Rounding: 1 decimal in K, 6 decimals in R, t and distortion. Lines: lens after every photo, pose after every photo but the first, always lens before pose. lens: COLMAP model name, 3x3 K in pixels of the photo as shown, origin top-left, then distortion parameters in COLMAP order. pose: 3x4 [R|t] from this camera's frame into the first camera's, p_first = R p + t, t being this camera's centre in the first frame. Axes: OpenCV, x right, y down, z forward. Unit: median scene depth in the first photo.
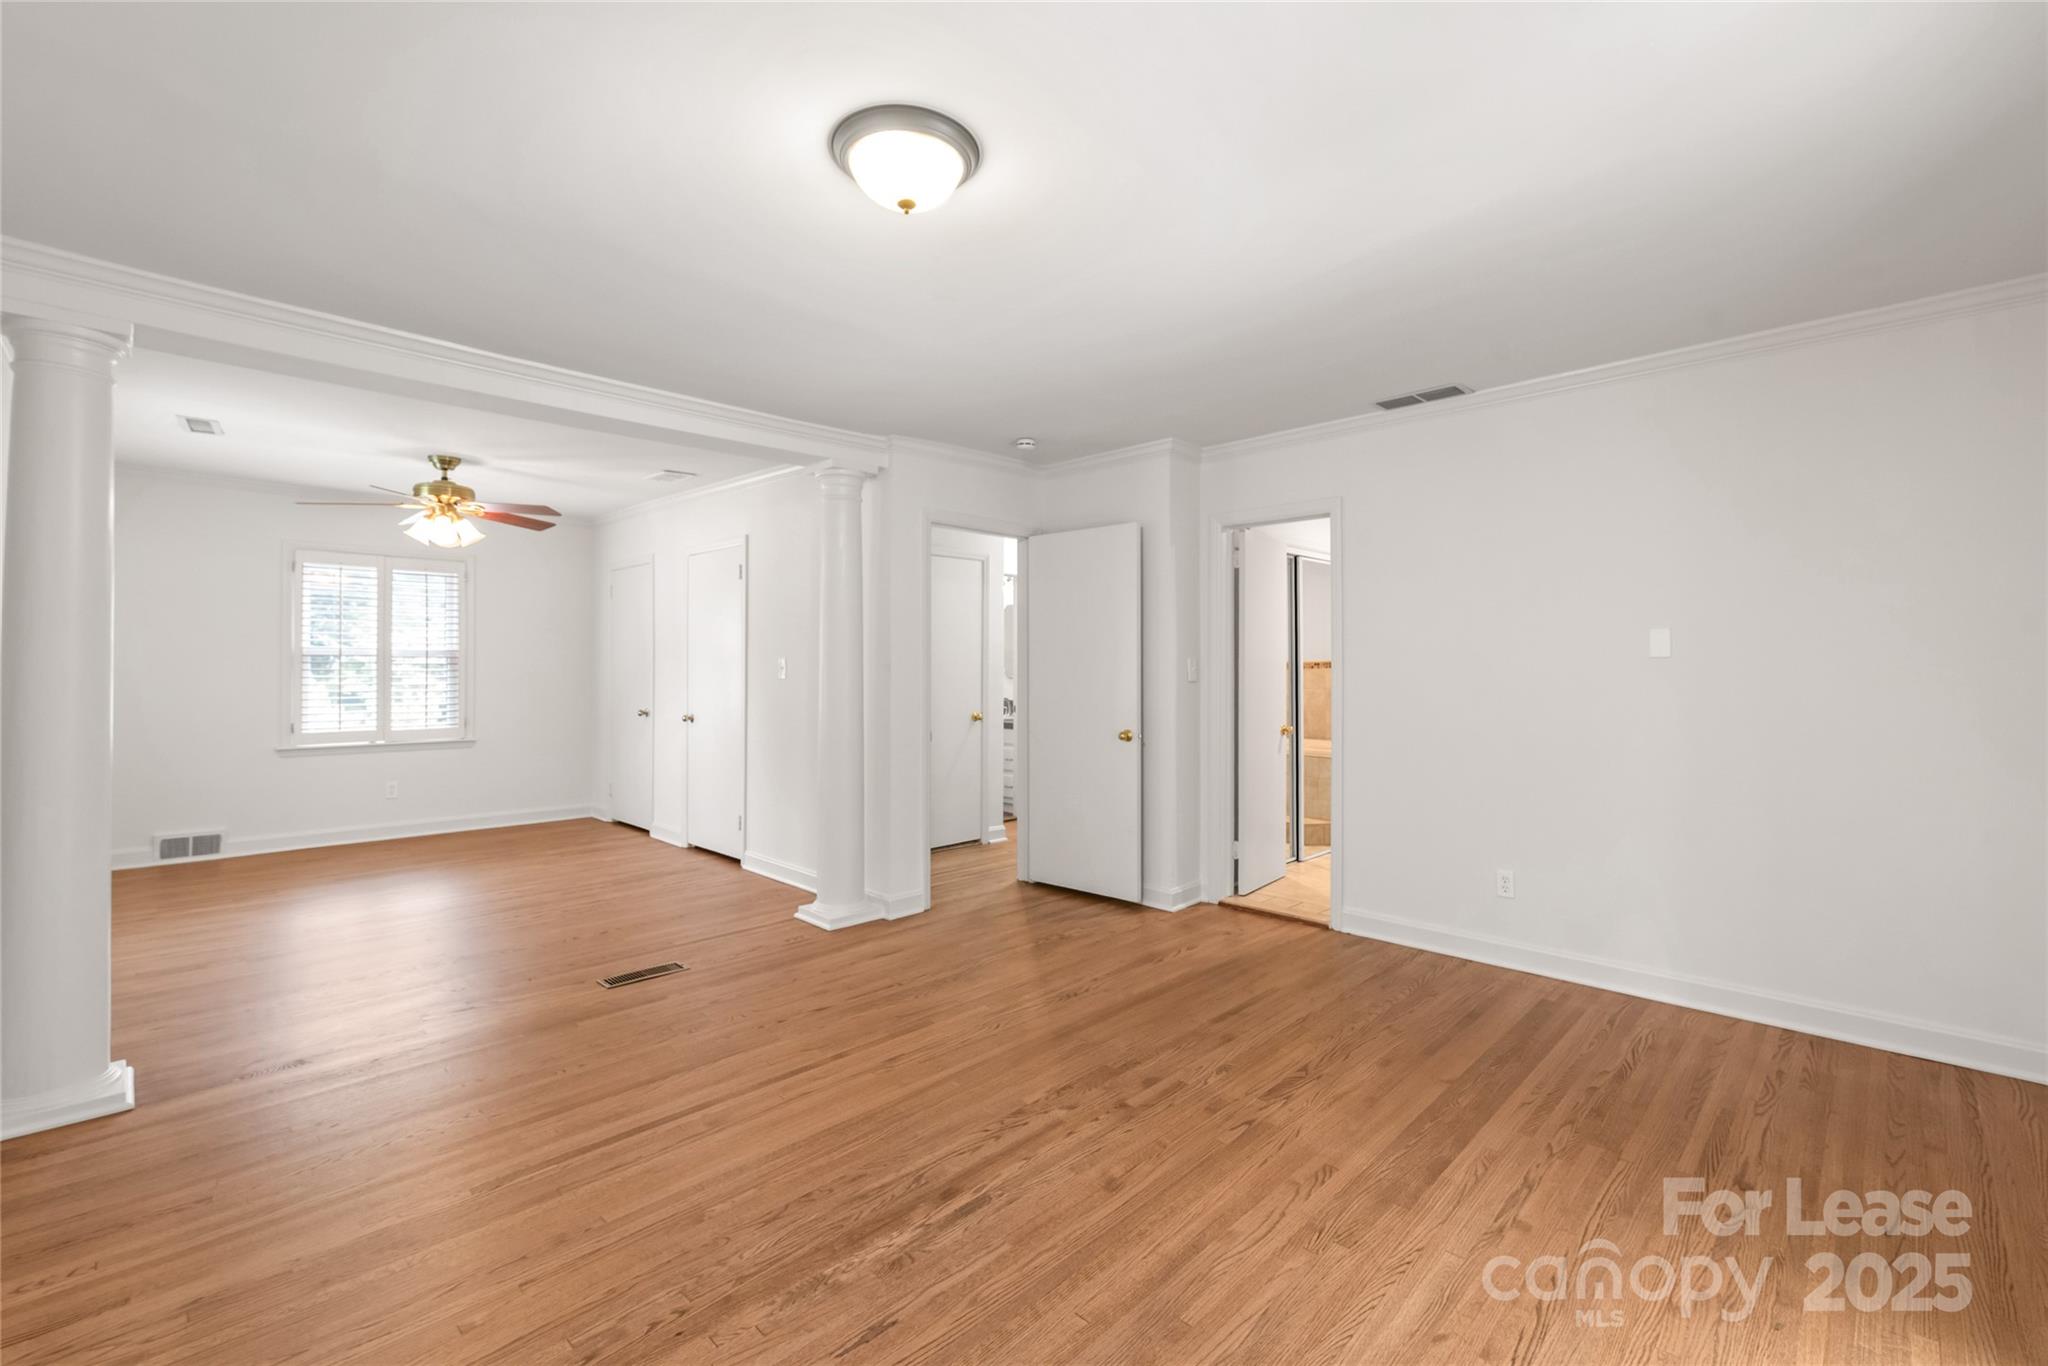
lens RADIAL K [[882.8, 0, 1031.6], [0, 882.8, 661.4], [0, 0, 1]] dist [-0.001445, -0.000448]
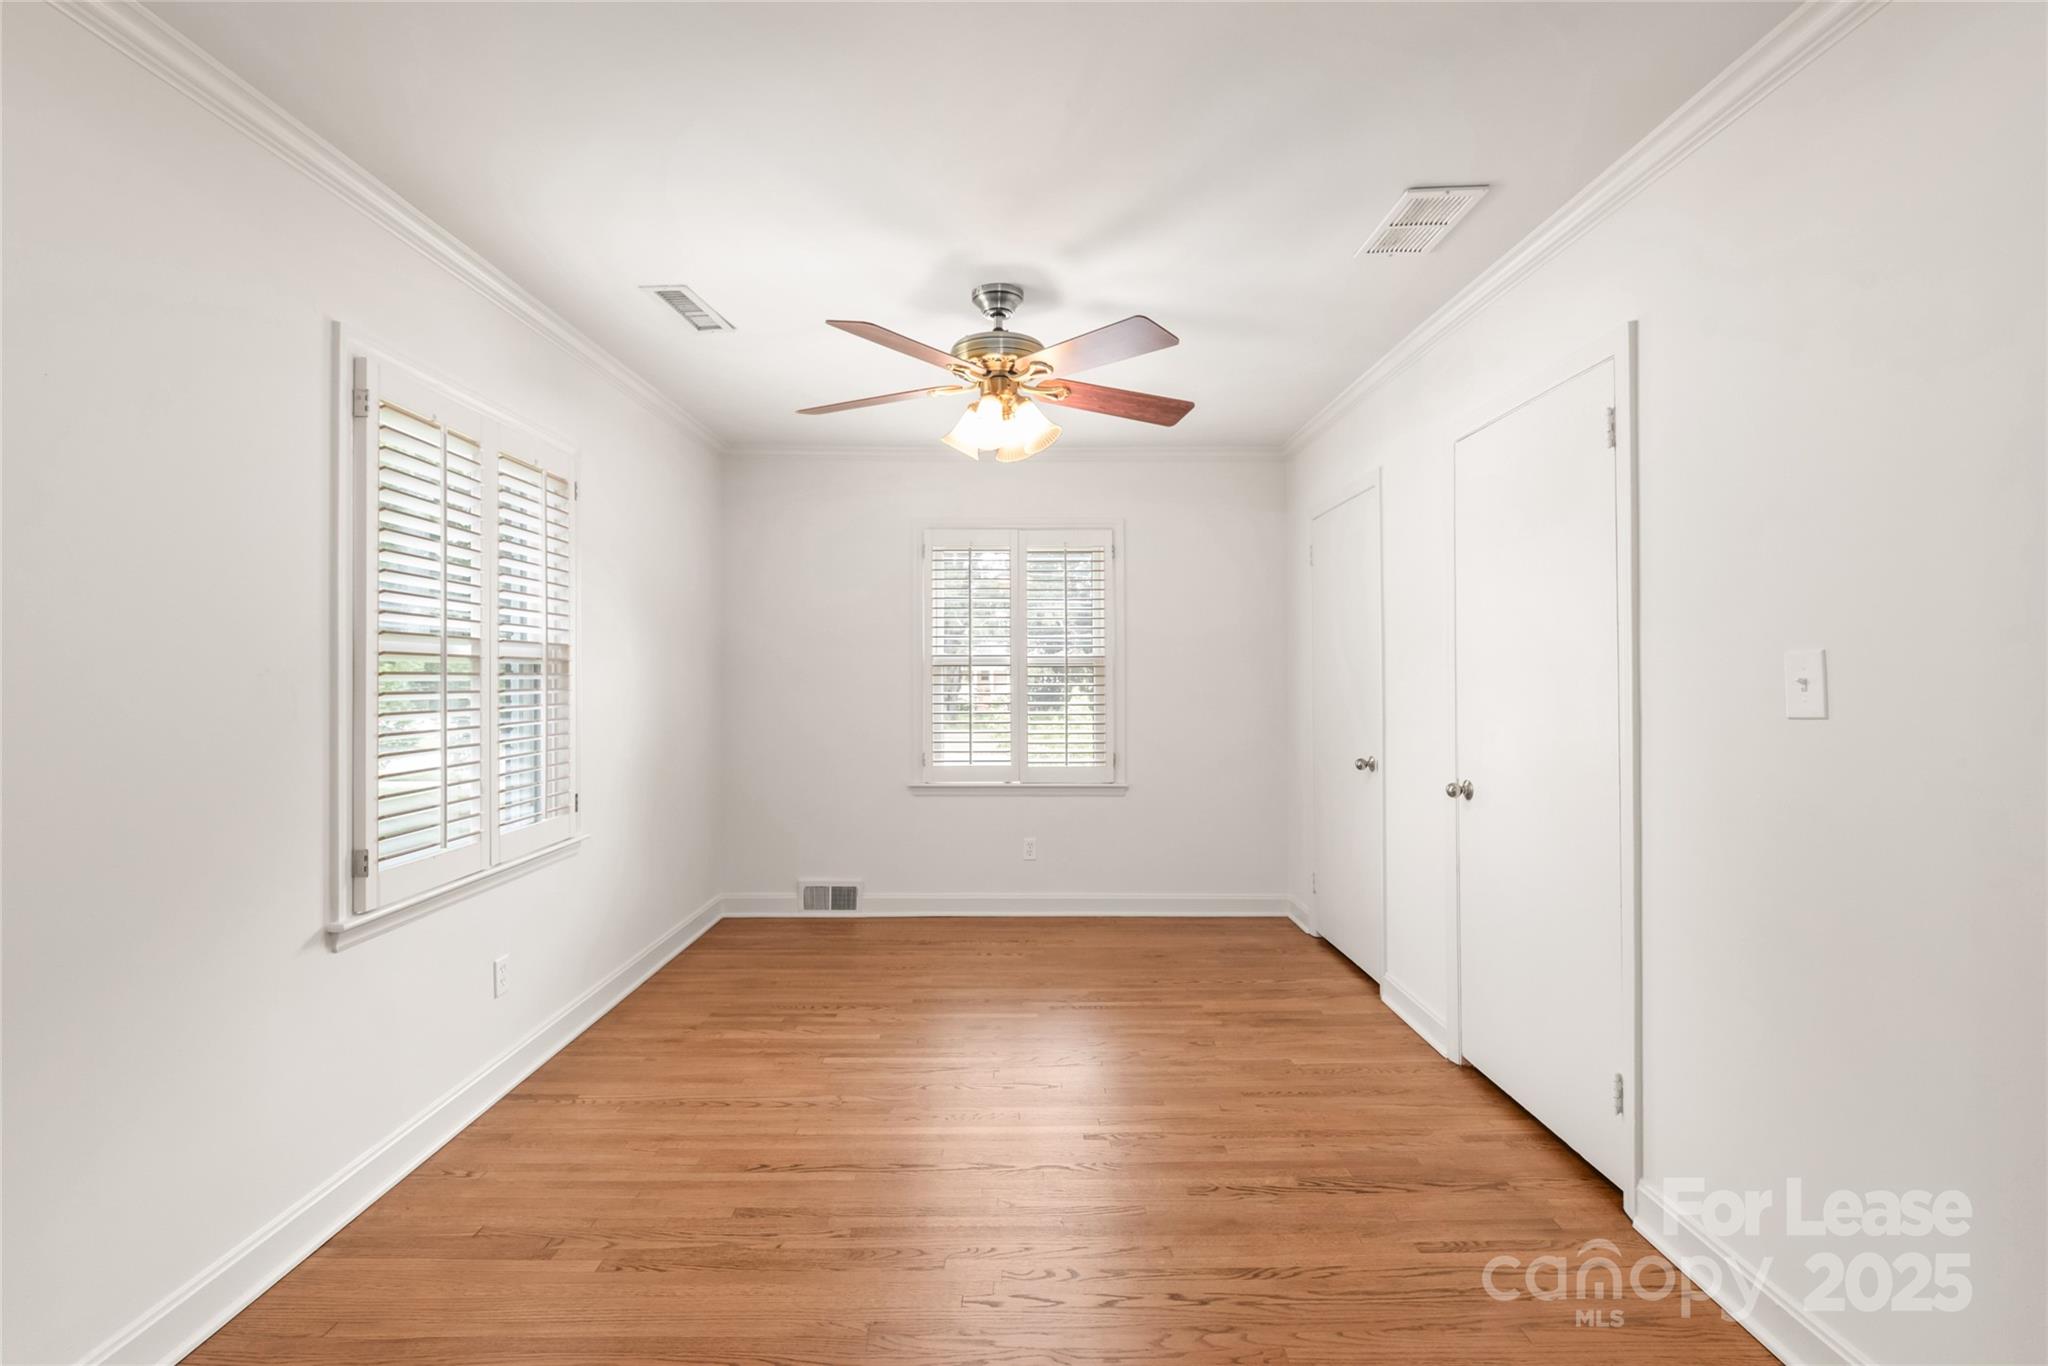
lens RADIAL K [[882.8, 0, 1031.6], [0, 882.8, 661.4], [0, 0, 1]] dist [-0.001445, -0.000448]
pose [[0.714175, -0.016661, -0.699769, -0.277241], [0.006530, 0.999832, -0.017141, 0.004184], [0.699937, 0.007672, 0.714163, 0.630737]]
